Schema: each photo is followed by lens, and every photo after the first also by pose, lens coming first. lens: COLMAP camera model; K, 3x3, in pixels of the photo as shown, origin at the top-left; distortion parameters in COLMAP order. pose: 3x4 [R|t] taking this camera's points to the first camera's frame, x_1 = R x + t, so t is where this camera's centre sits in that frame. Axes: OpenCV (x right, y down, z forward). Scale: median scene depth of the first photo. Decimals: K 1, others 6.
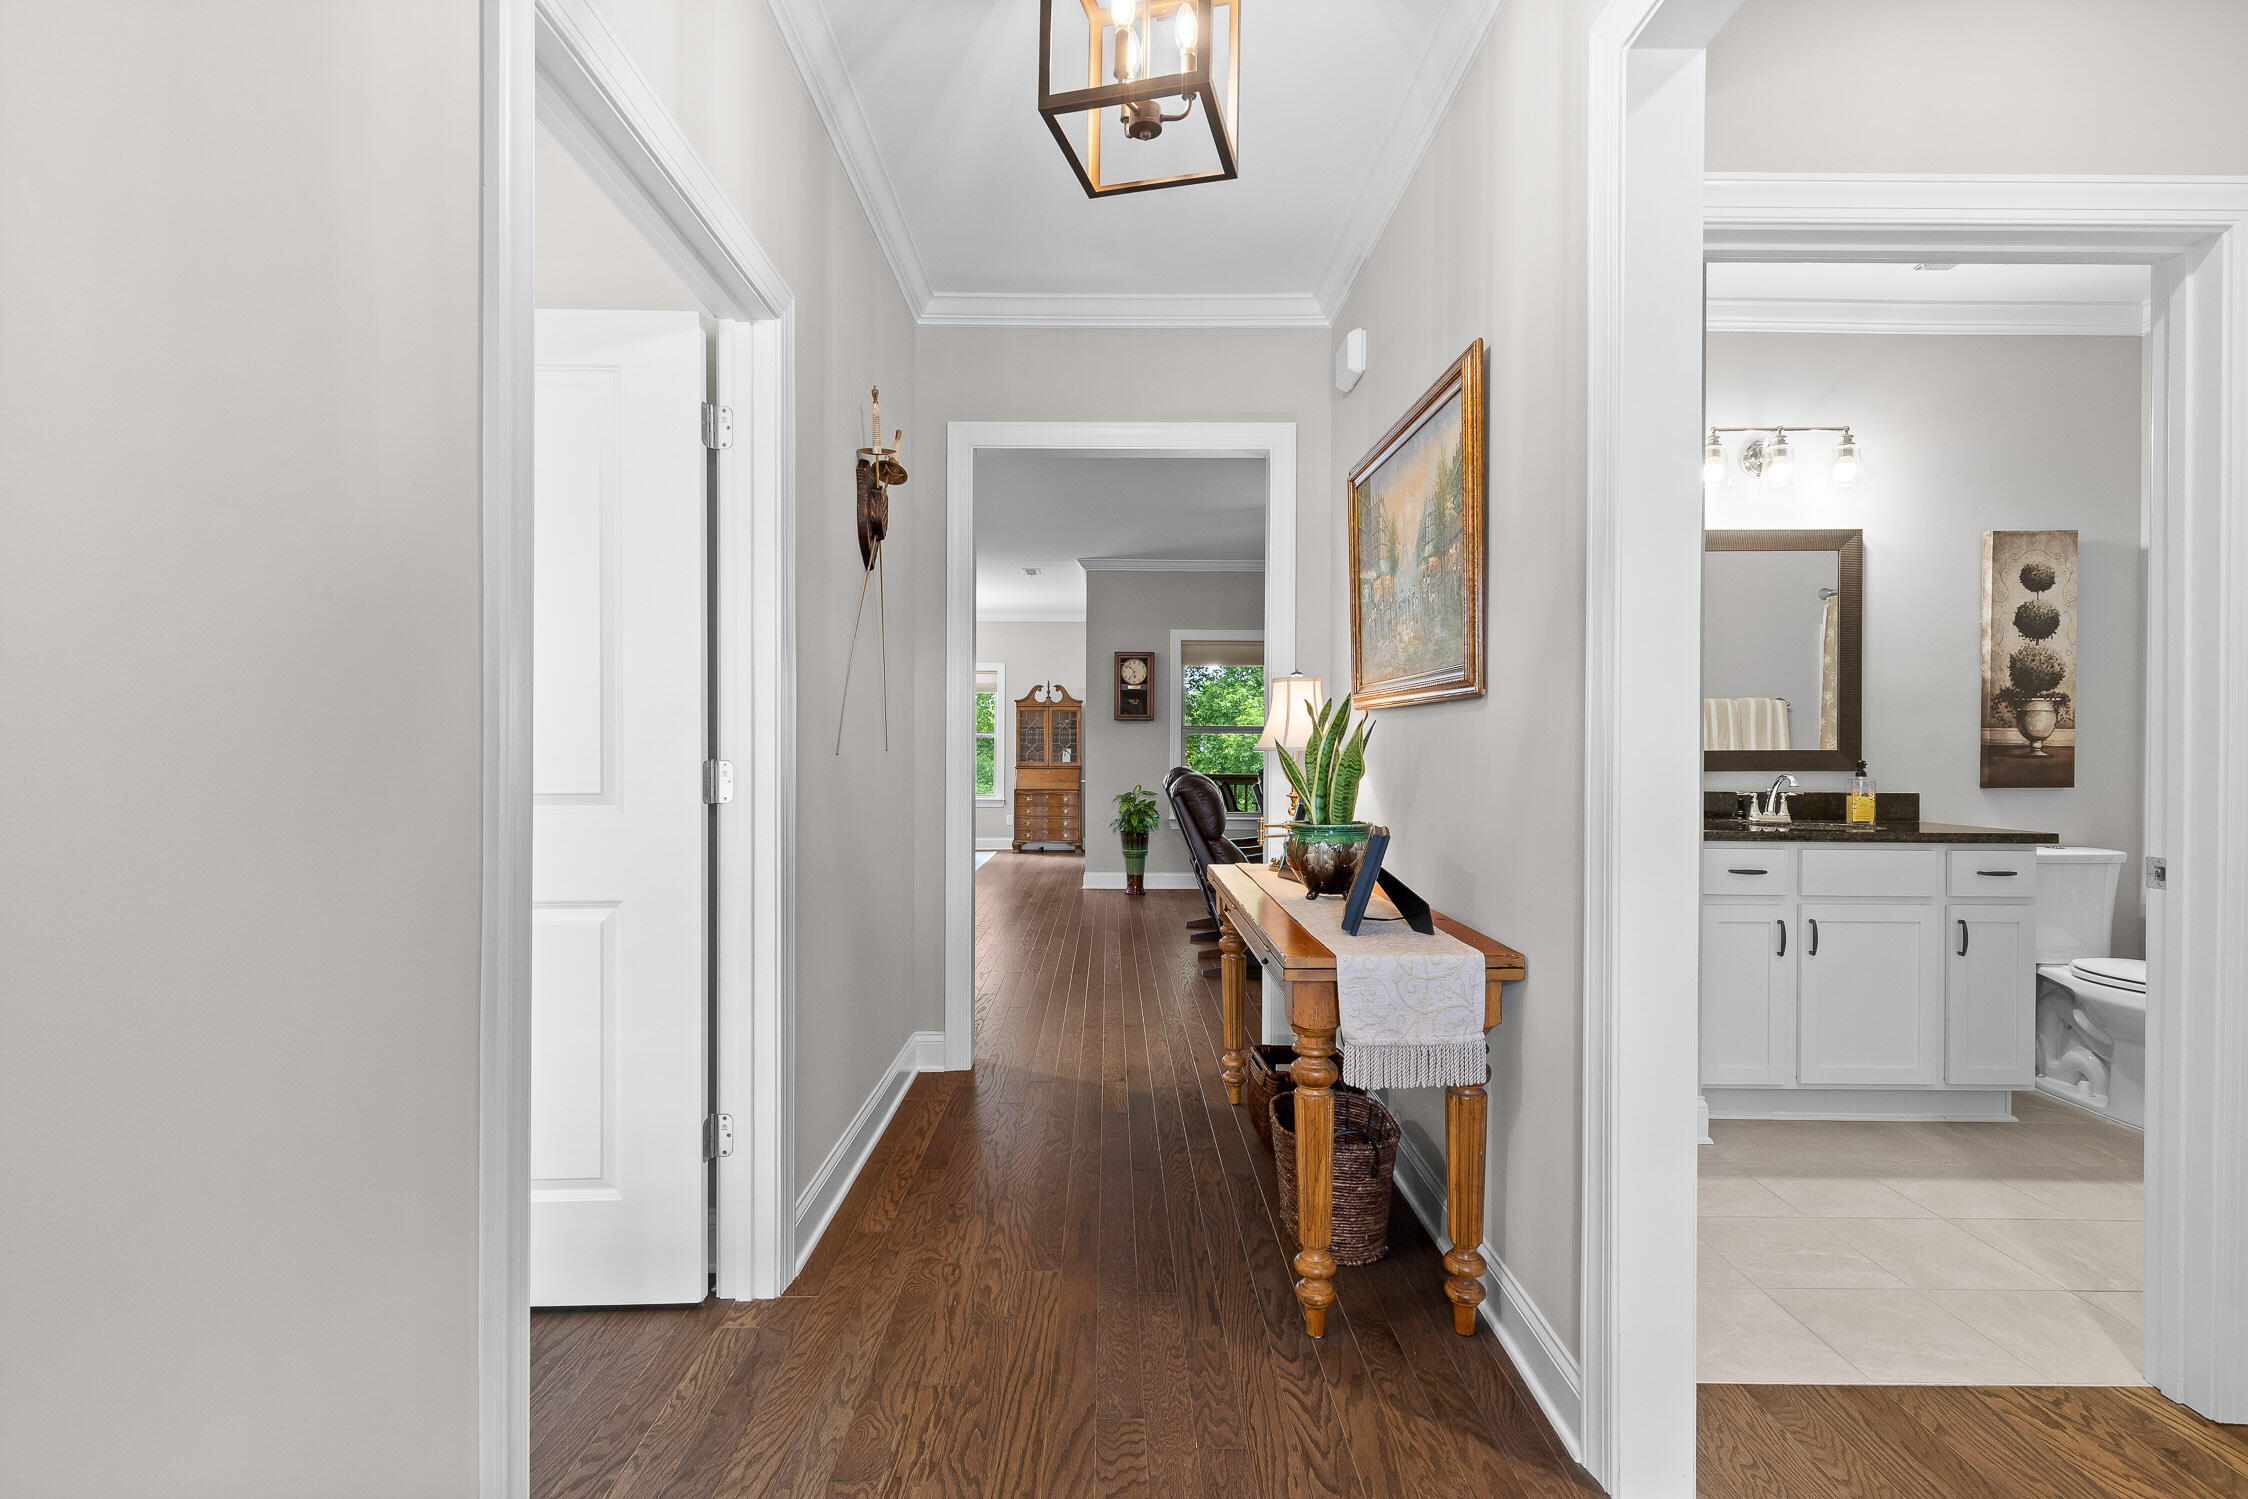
lens RADIAL K [[1040.8, 0, 1118.8], [0, 1040.8, 753.2], [0, 0, 1]] dist [0.005348, 0.000207]
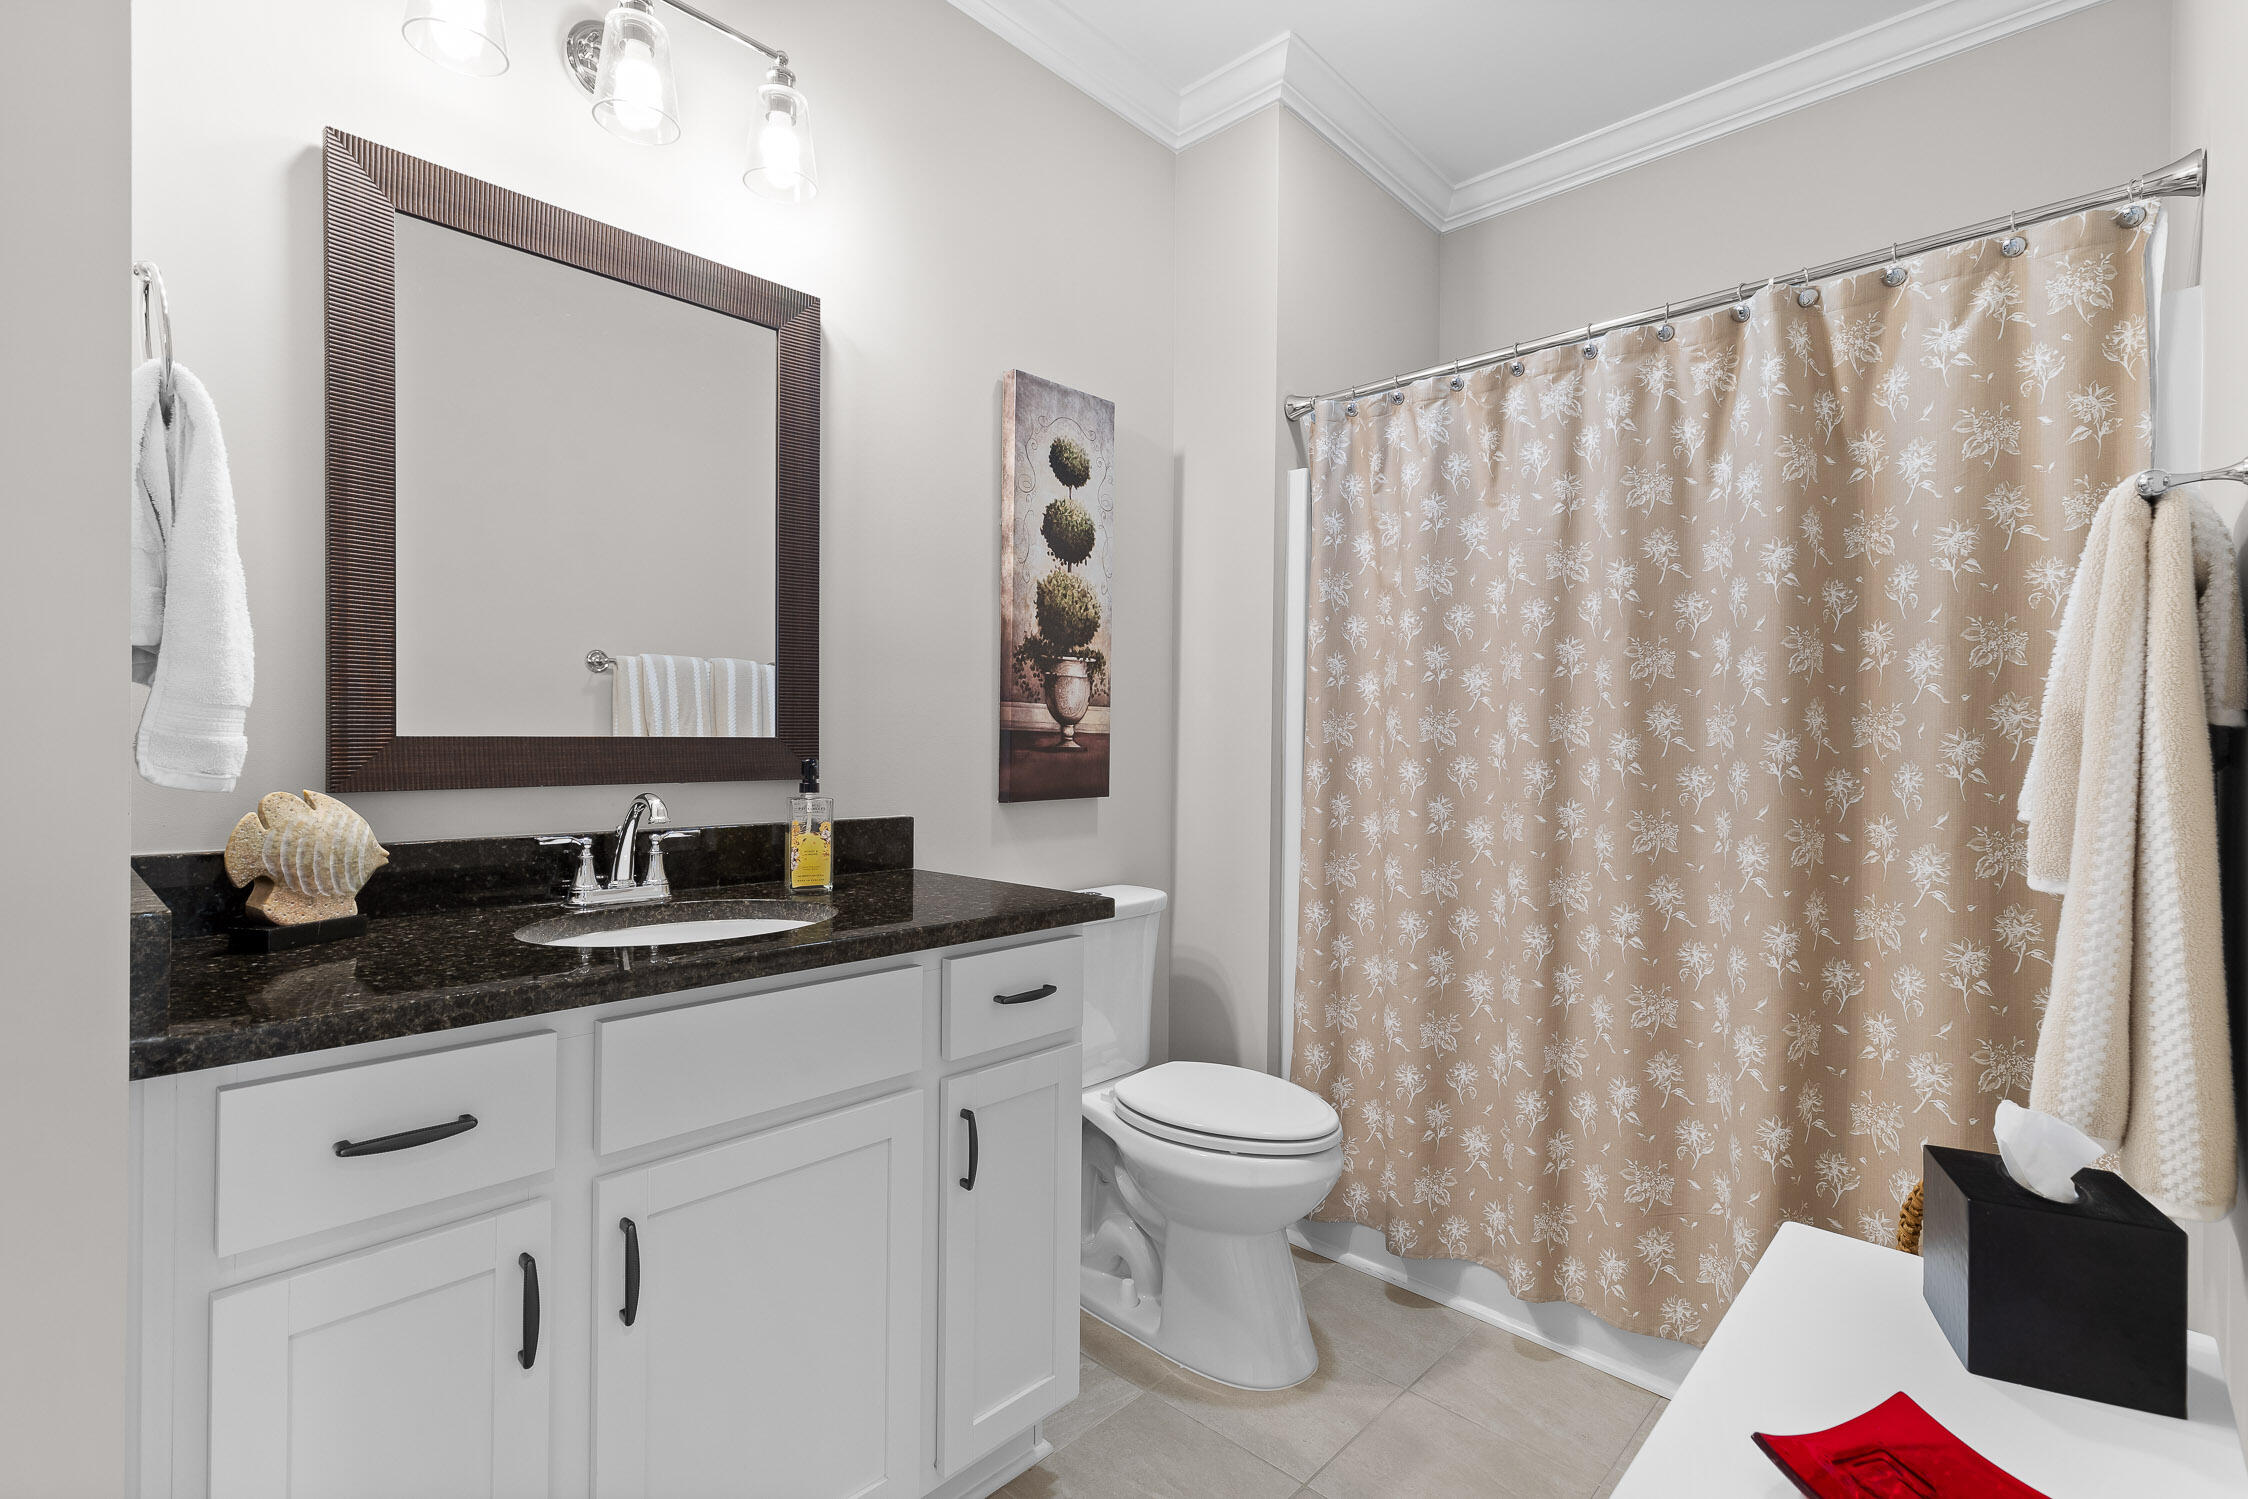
lens RADIAL K [[1040.8, 0, 1118.8], [0, 1040.8, 753.2], [0, 0, 1]] dist [0.005348, 0.000207]
pose [[0.692103, -0.004688, 0.721783, 0.448454], [-0.004194, 0.999936, 0.010516, -0.001303], [-0.721786, -0.010305, 0.692039, 0.545934]]
